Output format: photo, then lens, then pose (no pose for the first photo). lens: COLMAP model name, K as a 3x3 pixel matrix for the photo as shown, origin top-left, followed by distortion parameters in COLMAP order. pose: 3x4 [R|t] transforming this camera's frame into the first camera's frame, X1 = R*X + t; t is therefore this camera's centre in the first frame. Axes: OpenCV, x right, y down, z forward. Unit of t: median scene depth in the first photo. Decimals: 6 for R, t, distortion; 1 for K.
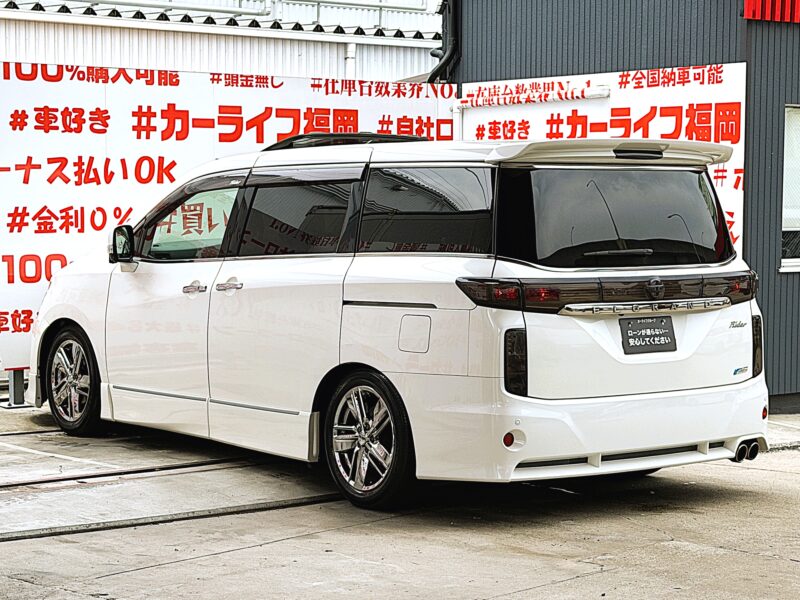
lens RADIAL K [[1780.9, 0, 400.2], [0, 1780.9, 295.4], [0, 0, 1]] dist [0.012427, 0.000000]
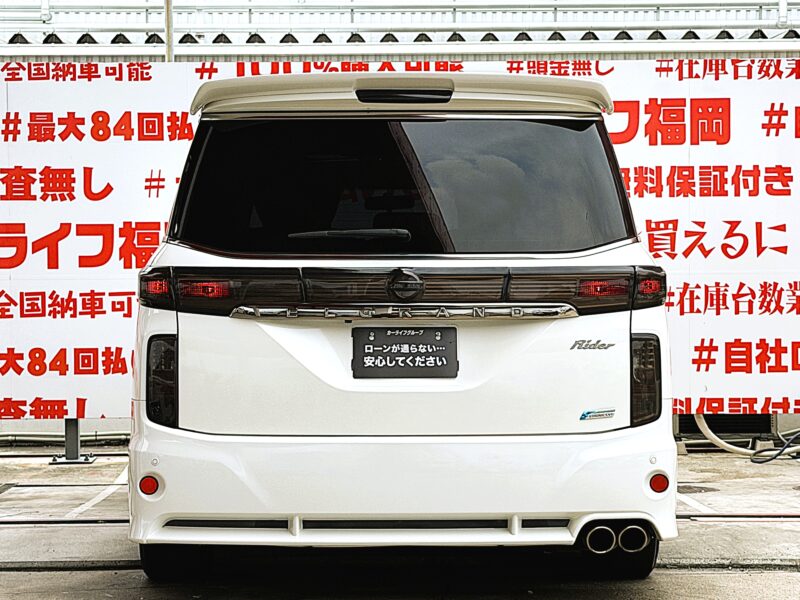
lens RADIAL K [[2070.1, 0, 403.3], [0, 2070.1, 303.8], [0, 0, 1]] dist [0.080237, 0.000000]
pose [[0.801129, -0.003941, -0.598479, 0.433861], [-0.026513, 0.998763, -0.042067, 0.025817], [0.597904, 0.049569, 0.800034, 0.244521]]
